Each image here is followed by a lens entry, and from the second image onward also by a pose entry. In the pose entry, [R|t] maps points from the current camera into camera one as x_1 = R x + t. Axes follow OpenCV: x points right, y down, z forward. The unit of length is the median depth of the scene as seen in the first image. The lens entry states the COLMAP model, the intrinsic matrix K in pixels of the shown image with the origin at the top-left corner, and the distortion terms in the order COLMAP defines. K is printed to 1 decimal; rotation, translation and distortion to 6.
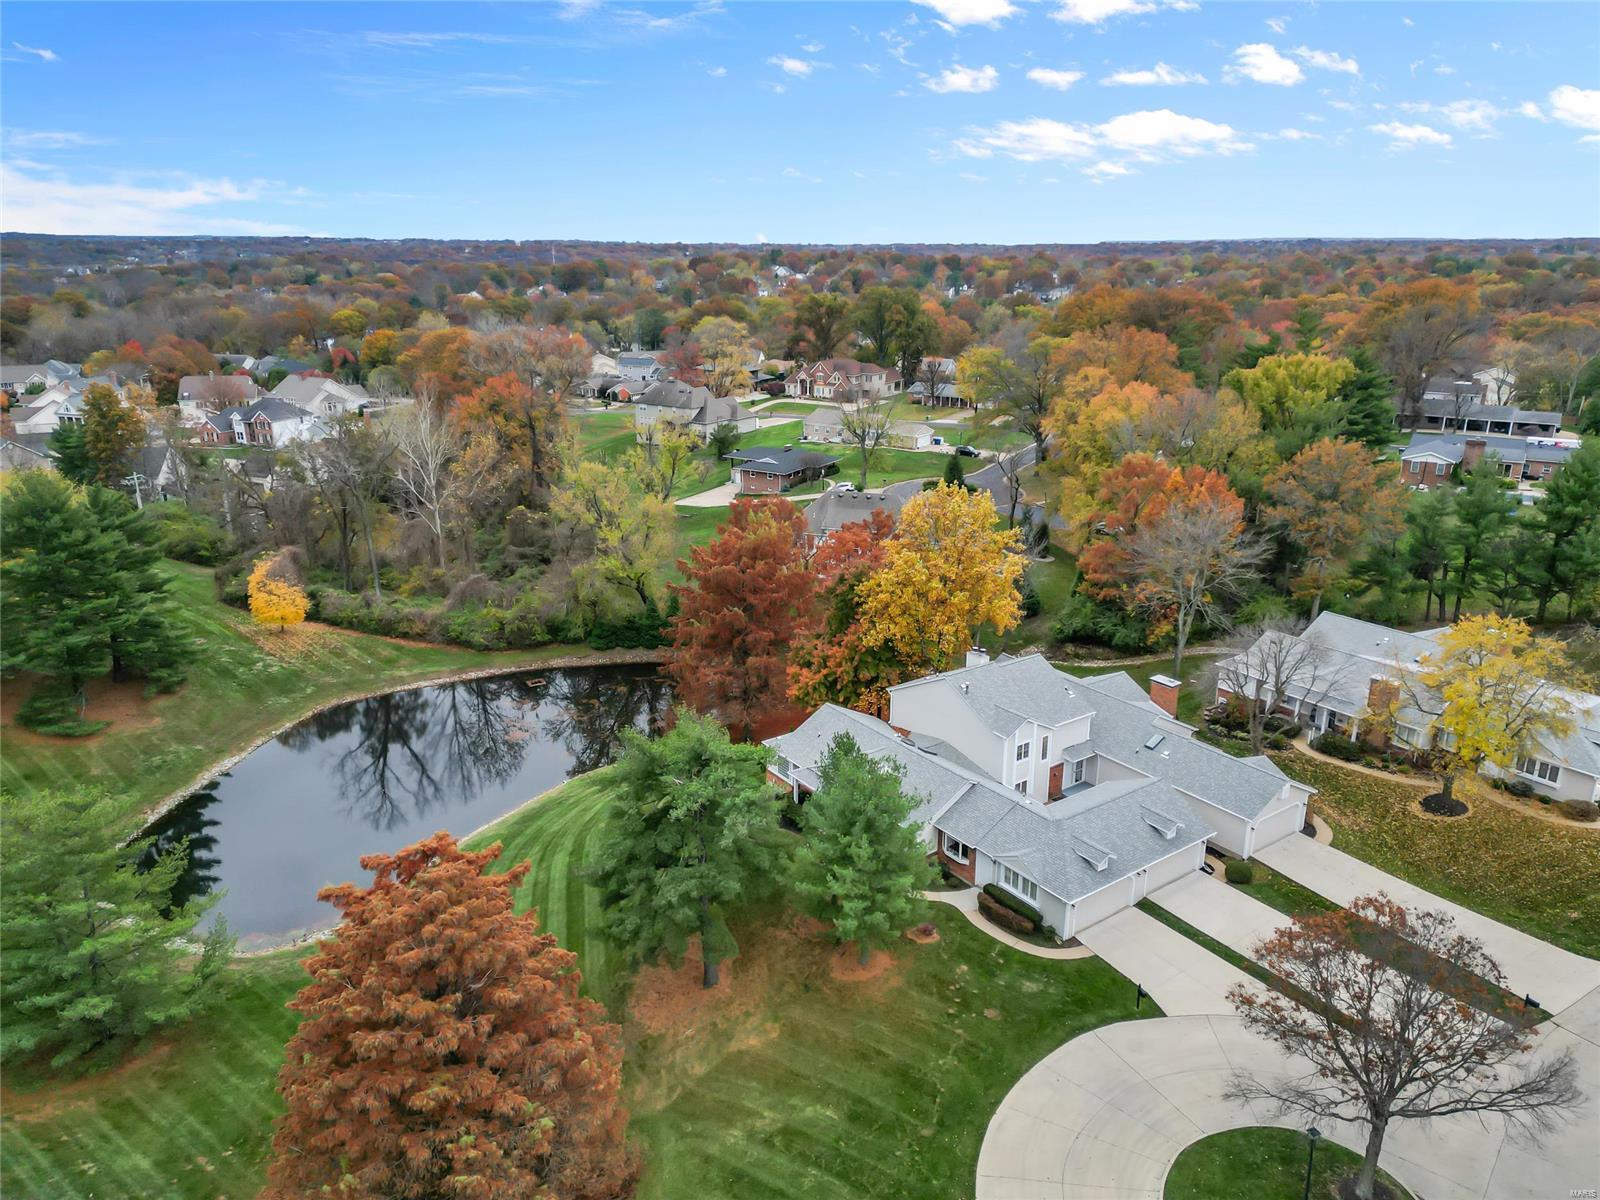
lens RADIAL K [[1113.4, 0, 800.0], [0, 1113.4, 600.0], [0, 0, 1]] dist [0.062674, -0.003501]
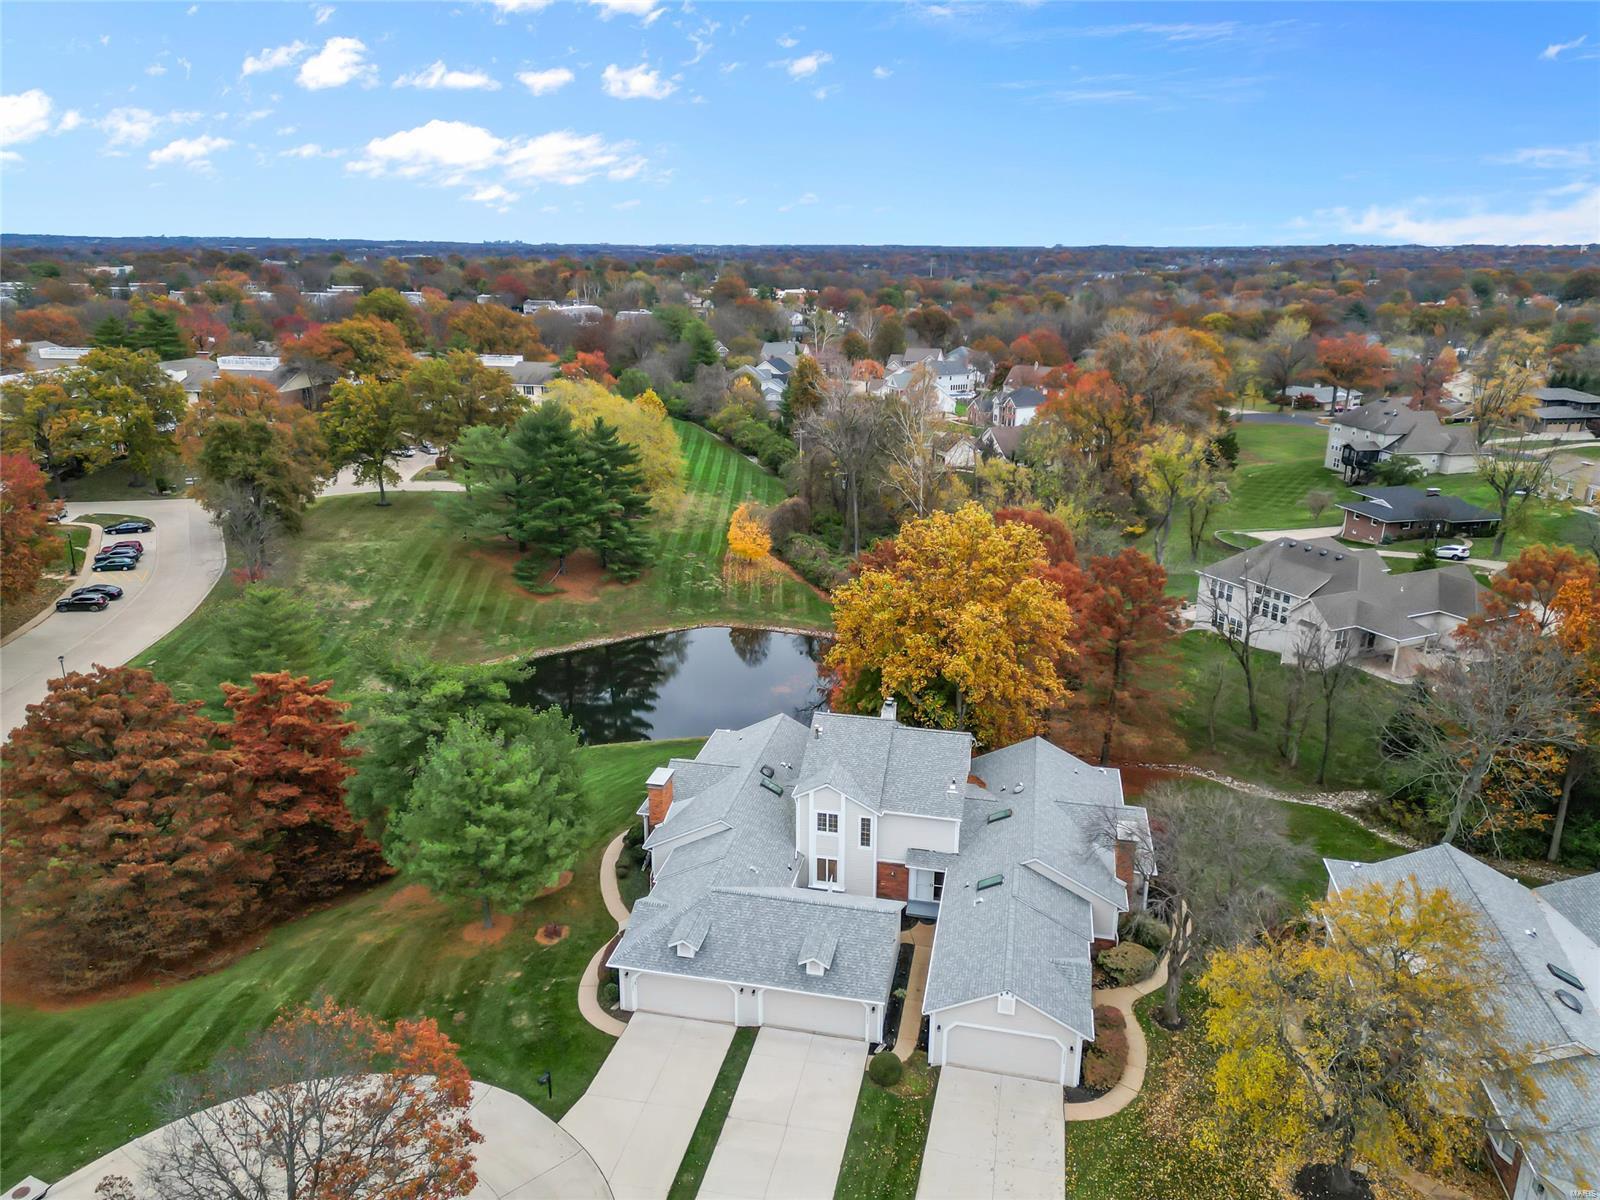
lens RADIAL K [[1113.4, 0, 800.0], [0, 1113.4, 600.0], [0, 0, 1]] dist [0.062674, -0.003501]
pose [[0.669176, 0.228107, -0.707228, 0.597217], [-0.233315, 0.968088, 0.091483, -0.077201], [0.705527, 0.103788, 0.701042, 0.317175]]
